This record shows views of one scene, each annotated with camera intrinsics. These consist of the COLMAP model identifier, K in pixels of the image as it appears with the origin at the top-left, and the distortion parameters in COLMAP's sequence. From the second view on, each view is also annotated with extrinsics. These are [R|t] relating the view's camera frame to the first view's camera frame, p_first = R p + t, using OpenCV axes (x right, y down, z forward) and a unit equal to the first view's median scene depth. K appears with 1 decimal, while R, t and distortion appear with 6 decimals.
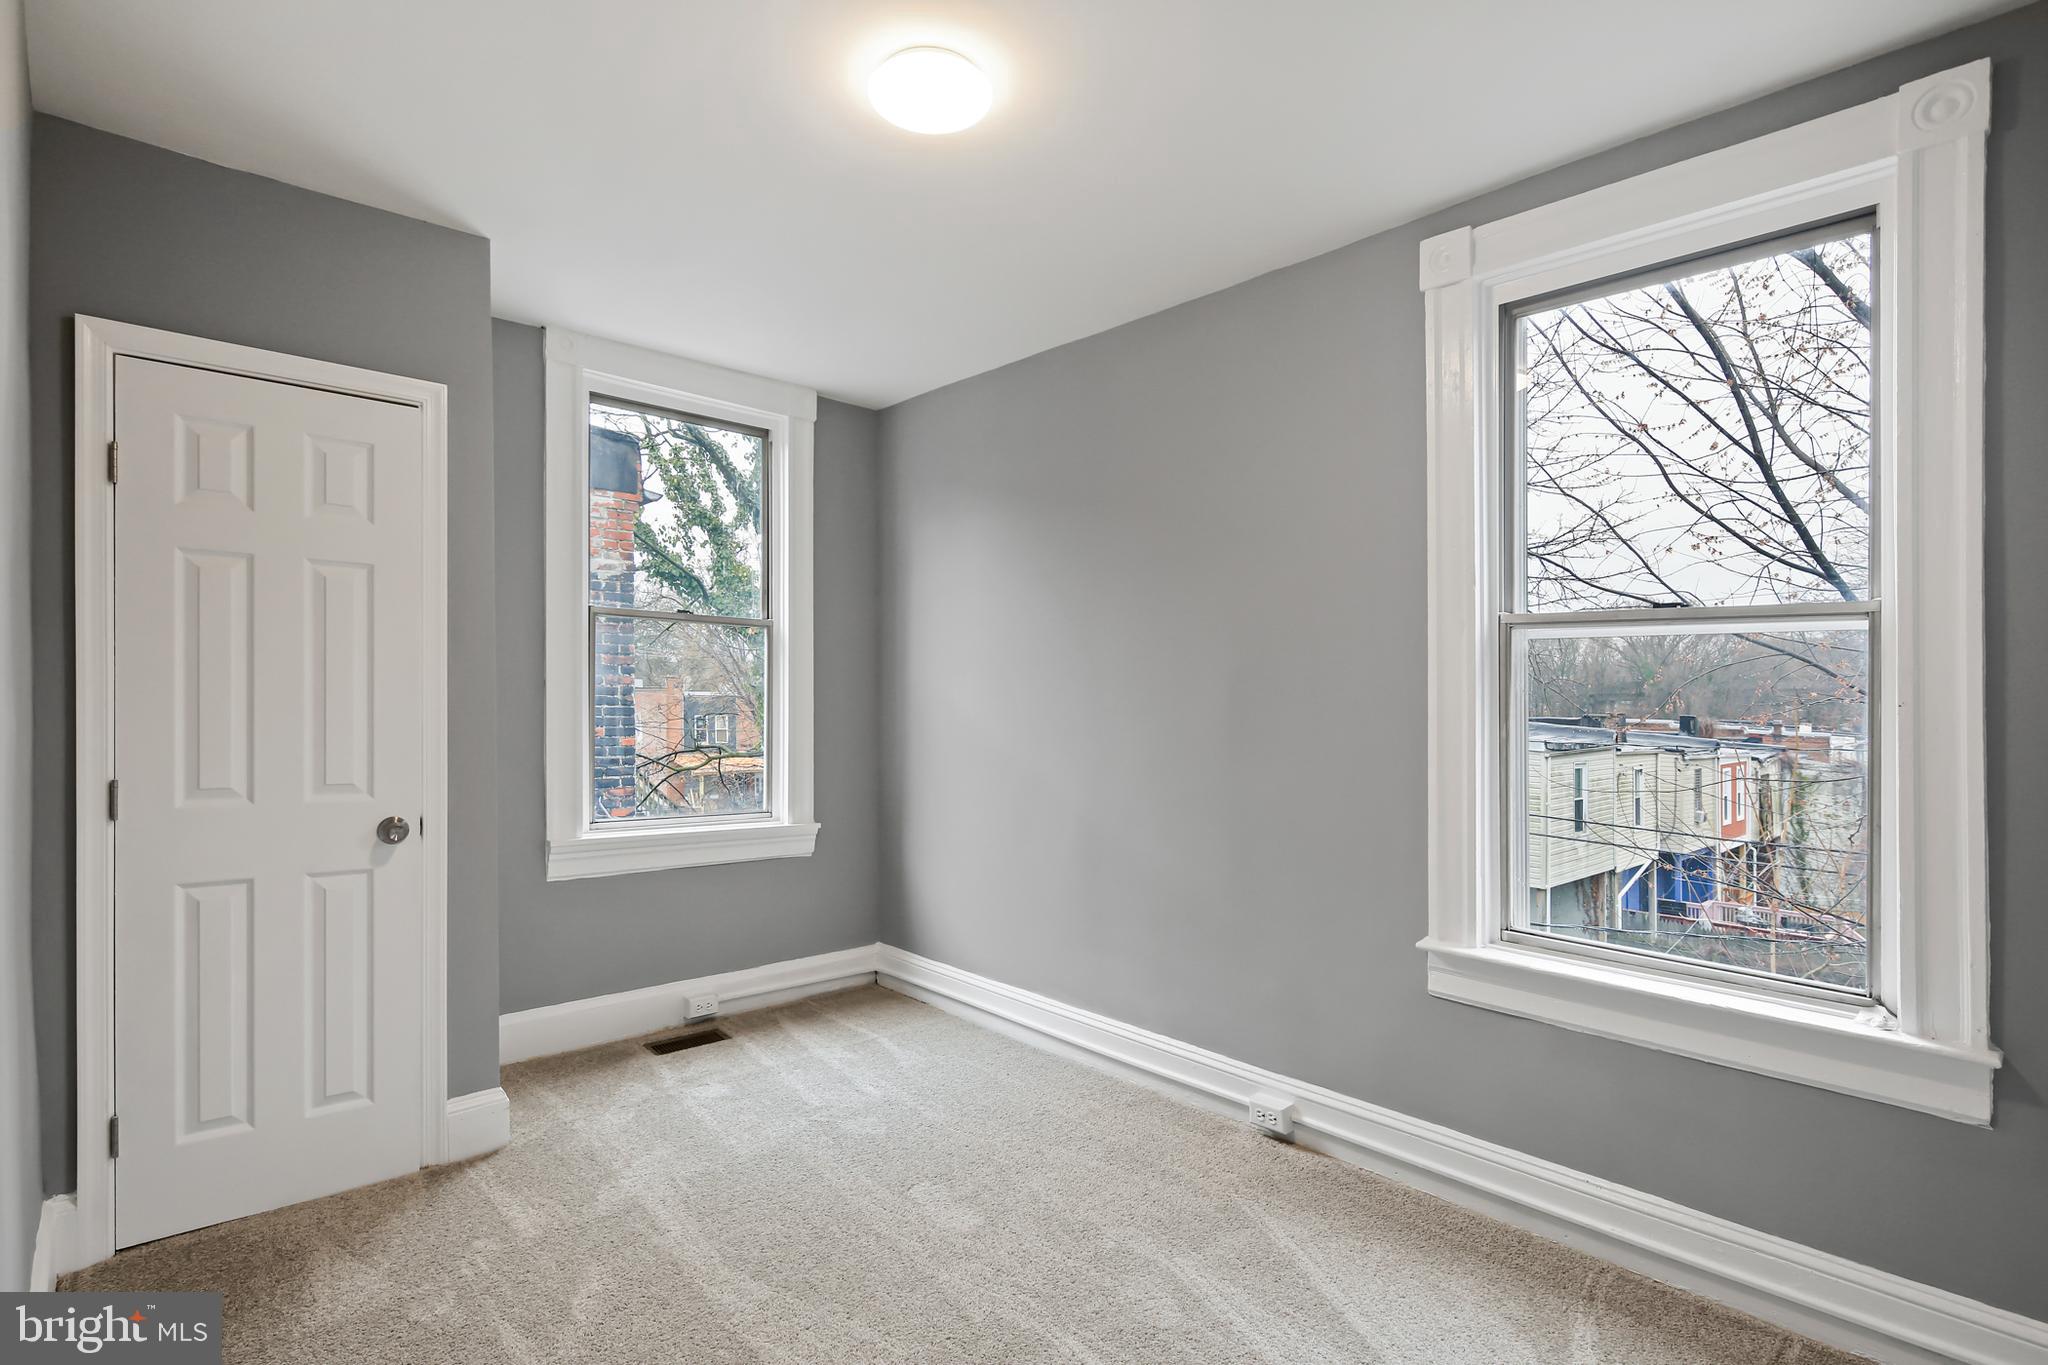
lens RADIAL K [[1028.7, 0, 982.1], [0, 1028.7, 694.0], [0, 0, 1]] dist [0.001189, -0.000743]
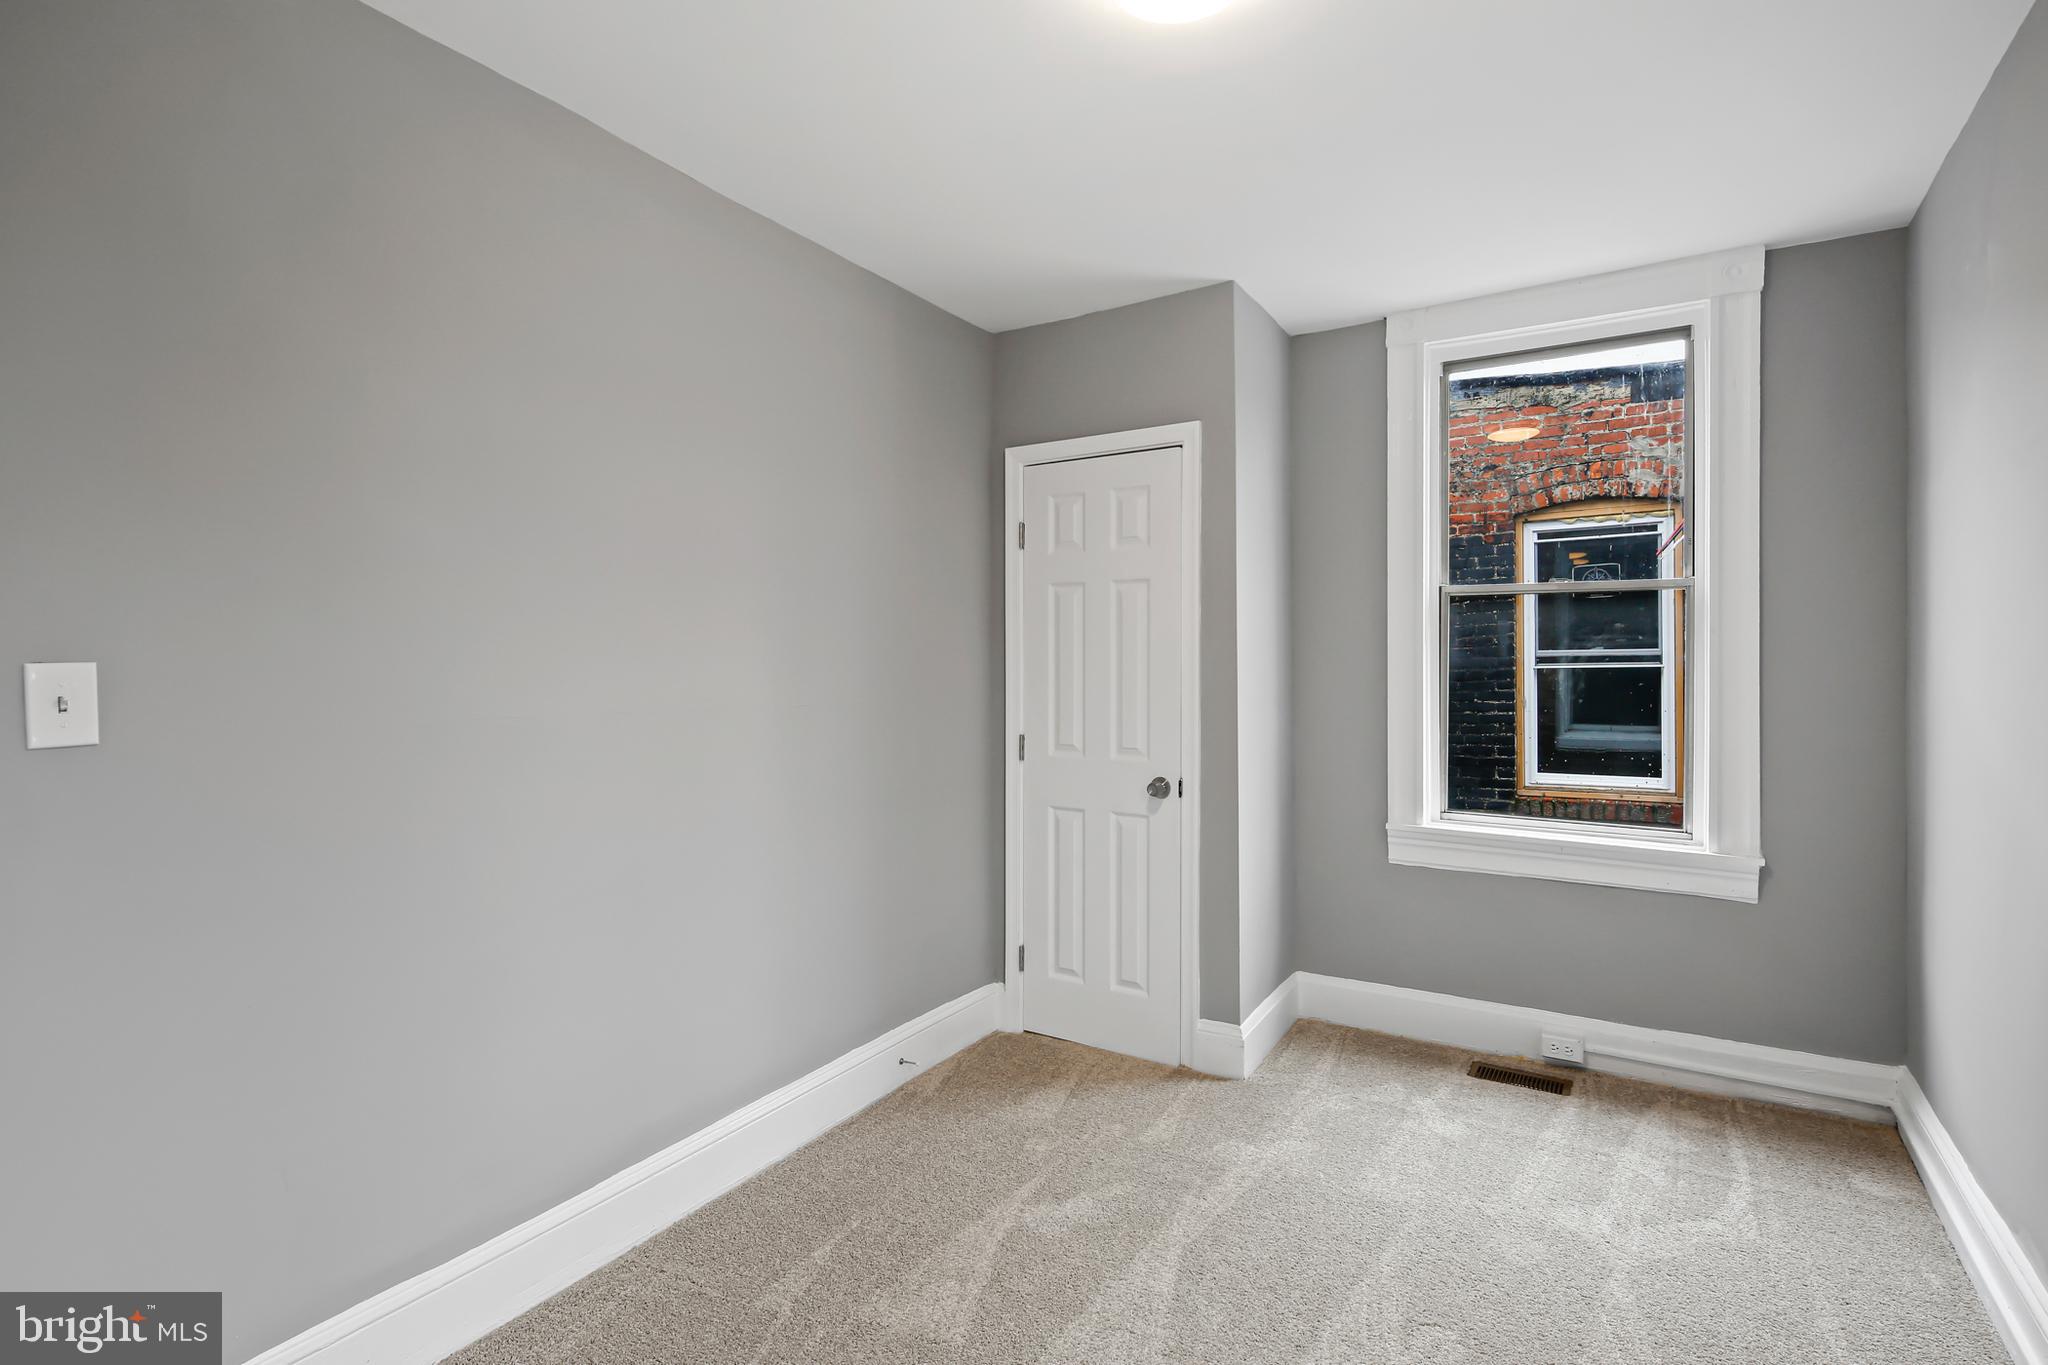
lens RADIAL K [[974.4, 0, 1023.6], [0, 974.4, 690.5], [0, 0, 1]] dist [0.001801, -0.000554]
pose [[0.278605, 0.004143, -0.960397, 0.445276], [0.005526, 0.999967, 0.005917, 0.004133], [0.960390, -0.006956, 0.278573, 0.427622]]
